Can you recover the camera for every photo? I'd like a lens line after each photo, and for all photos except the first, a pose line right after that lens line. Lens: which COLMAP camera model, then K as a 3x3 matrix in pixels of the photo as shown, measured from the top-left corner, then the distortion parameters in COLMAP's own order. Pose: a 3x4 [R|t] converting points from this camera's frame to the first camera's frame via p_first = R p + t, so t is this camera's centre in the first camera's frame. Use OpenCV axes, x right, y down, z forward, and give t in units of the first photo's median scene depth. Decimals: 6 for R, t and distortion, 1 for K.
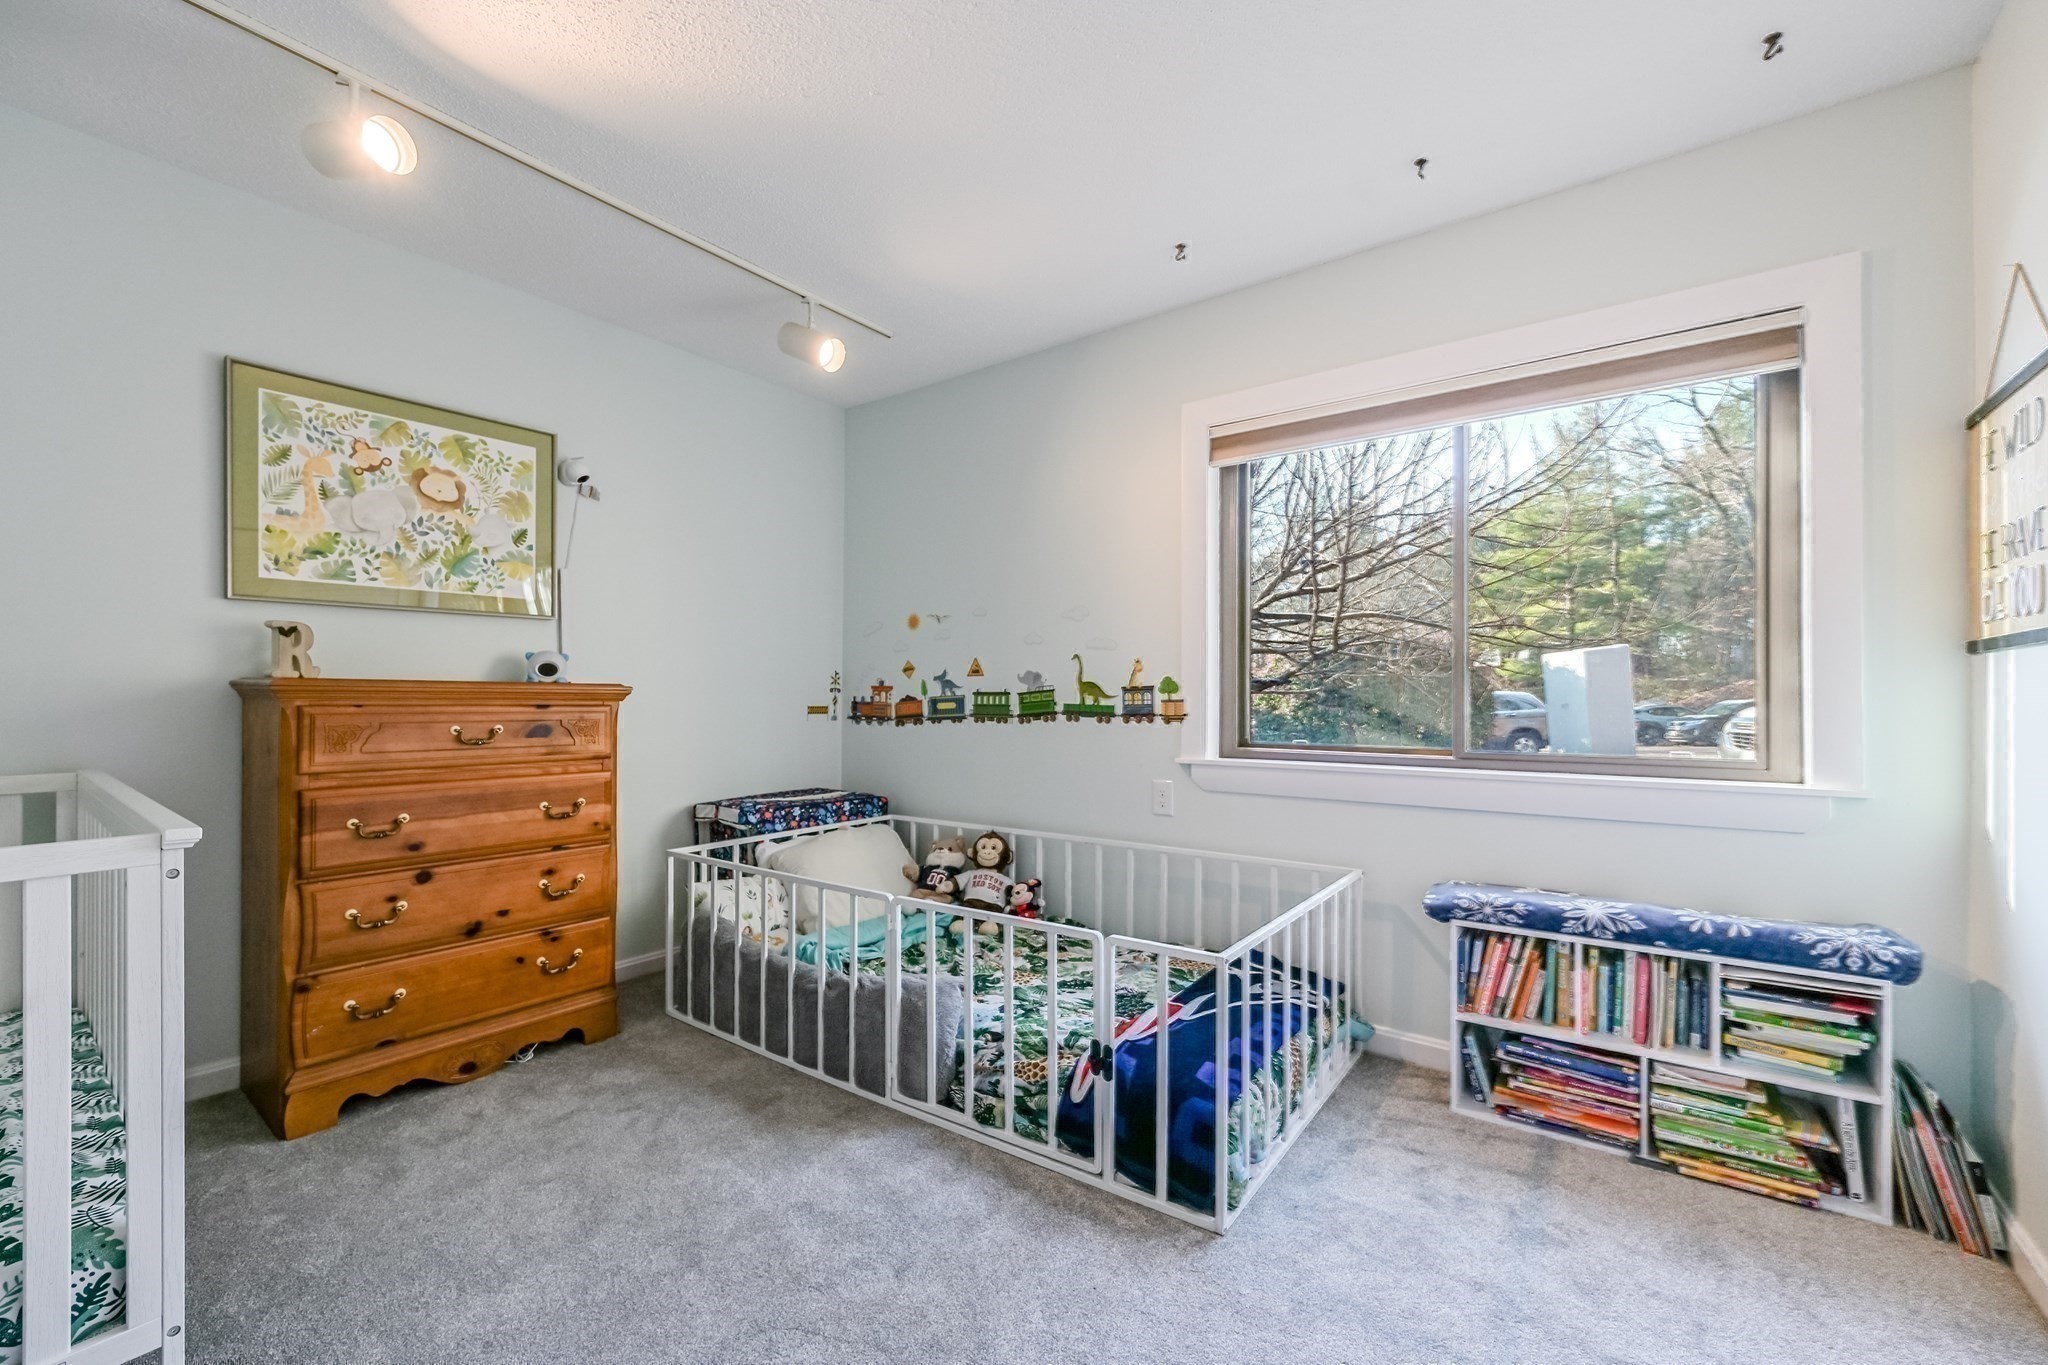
lens RADIAL K [[809.2, 0, 1032.7], [0, 809.2, 693.7], [0, 0, 1]] dist [-0.000872, -0.000068]
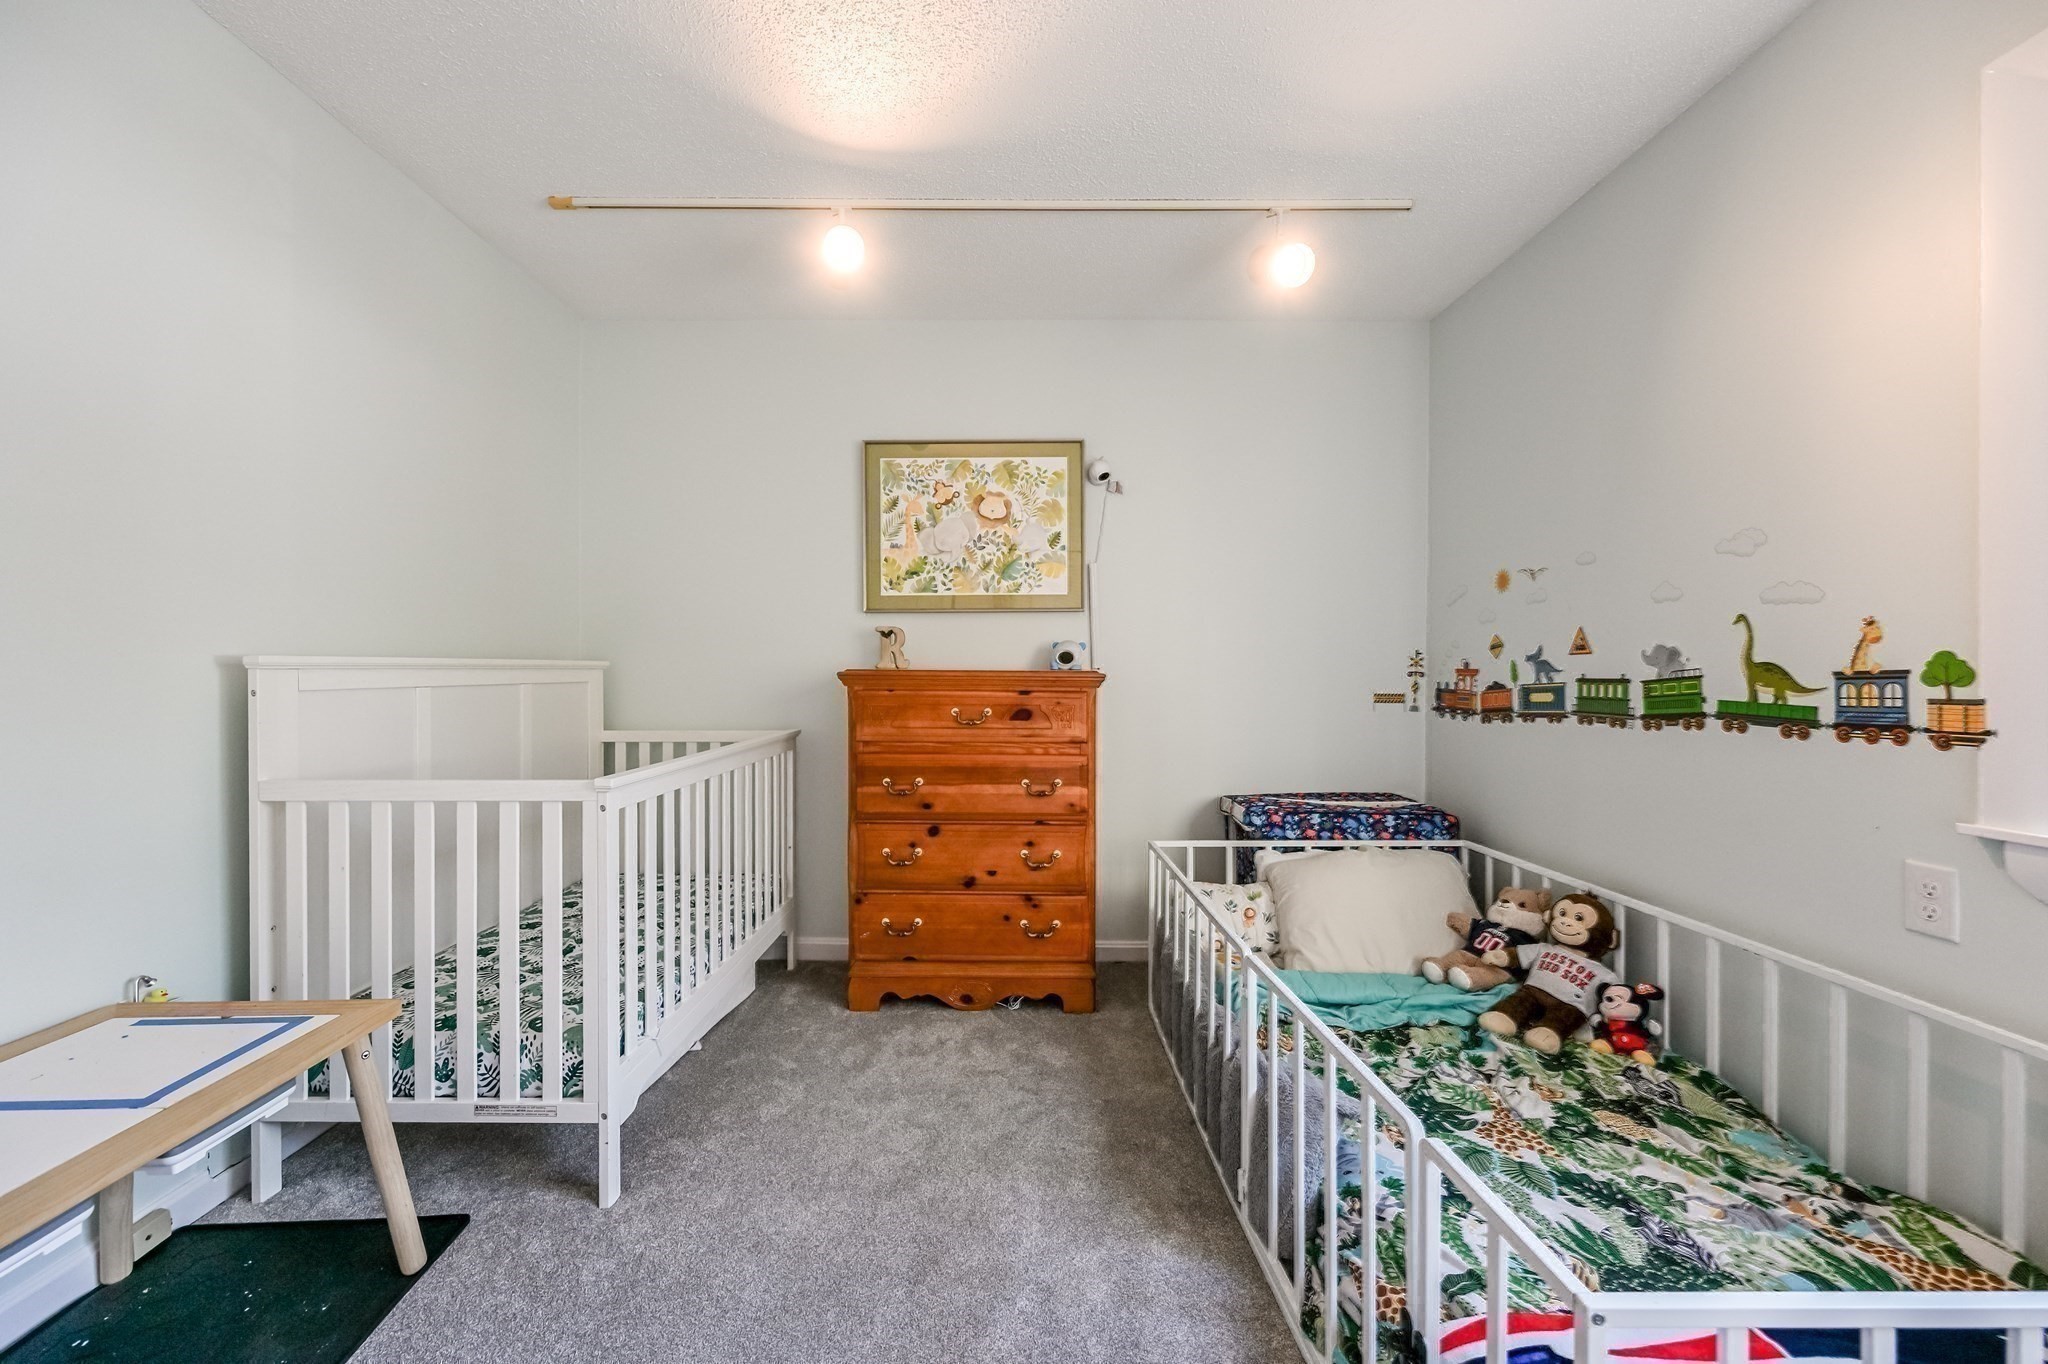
lens RADIAL K [[809.2, 0, 1018.8], [0, 809.2, 675.8], [0, 0, 1]] dist [-0.000872, -0.000068]
pose [[0.601211, 0.002285, -0.799087, 0.230746], [0.002286, 0.999987, 0.004579, -0.010293], [0.799087, -0.004579, 0.601198, 0.284888]]
